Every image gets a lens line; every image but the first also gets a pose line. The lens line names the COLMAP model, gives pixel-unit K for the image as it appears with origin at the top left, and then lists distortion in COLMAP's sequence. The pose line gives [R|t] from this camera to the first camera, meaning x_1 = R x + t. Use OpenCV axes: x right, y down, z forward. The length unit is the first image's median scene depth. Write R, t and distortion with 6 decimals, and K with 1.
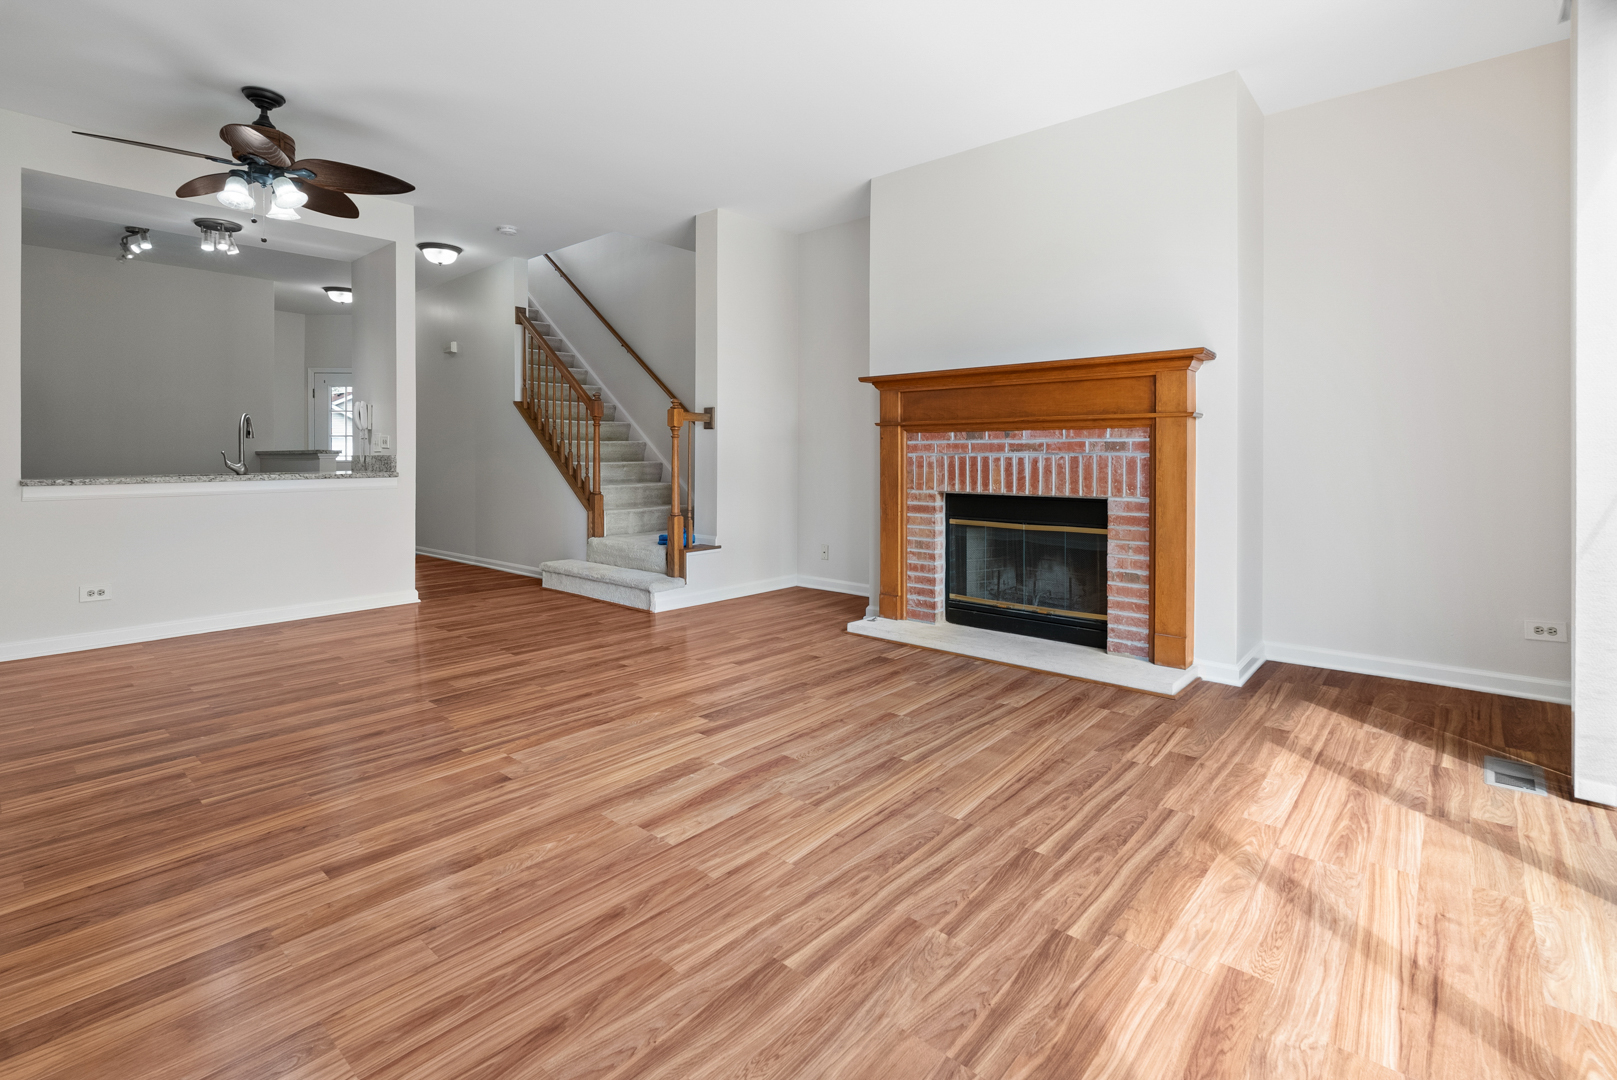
lens RADIAL K [[754.8, 0, 802.6], [0, 754.8, 450.6], [0, 0, 1]] dist [-0.002887, -0.000098]
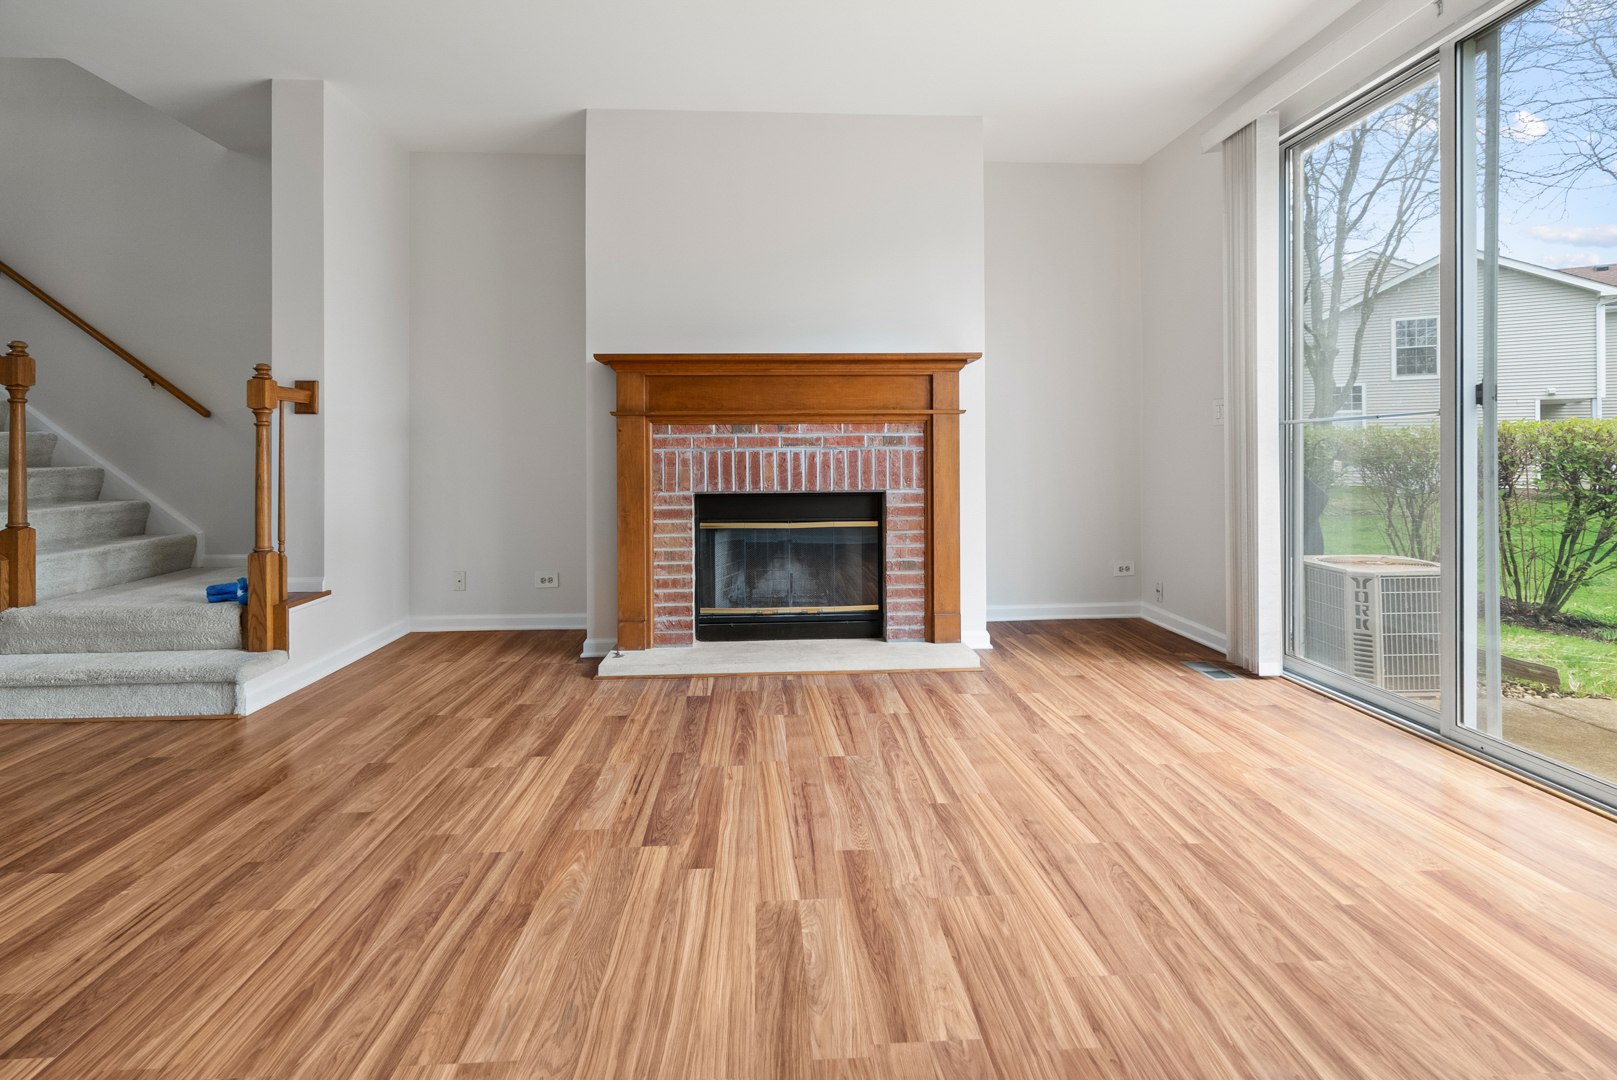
lens RADIAL K [[754.8, 0, 802.6], [0, 754.8, 450.6], [0, 0, 1]] dist [-0.002887, -0.000098]
pose [[0.712381, -0.005842, 0.701769, -0.386787], [0.003780, 0.999983, 0.004487, 0.002716], [-0.701783, -0.000543, 0.712390, 0.333710]]
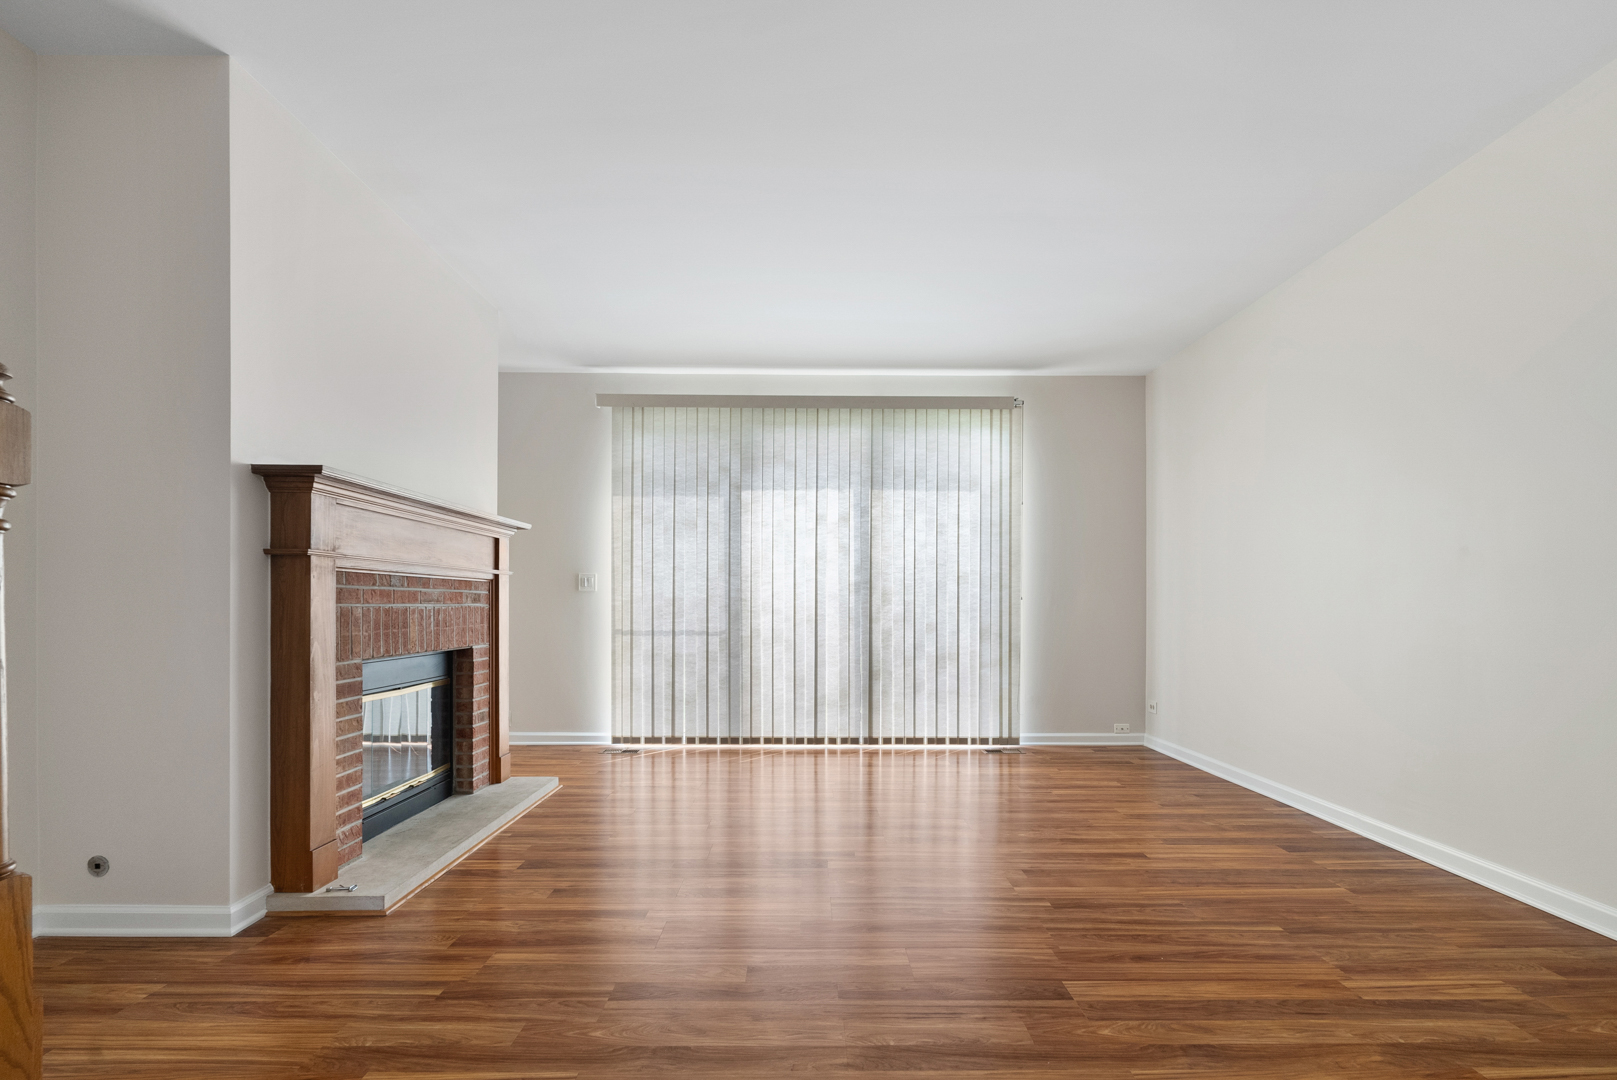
lens RADIAL K [[758.1, 0, 808.1], [0, 758.1, 610.0], [0, 0, 1]] dist [-0.001856, -0.000091]
pose [[-0.666519, -0.006742, 0.745458, -0.674453], [-0.008258, 0.999965, 0.001661, 0.005808], [-0.745442, -0.005049, -0.666551, 1.309732]]
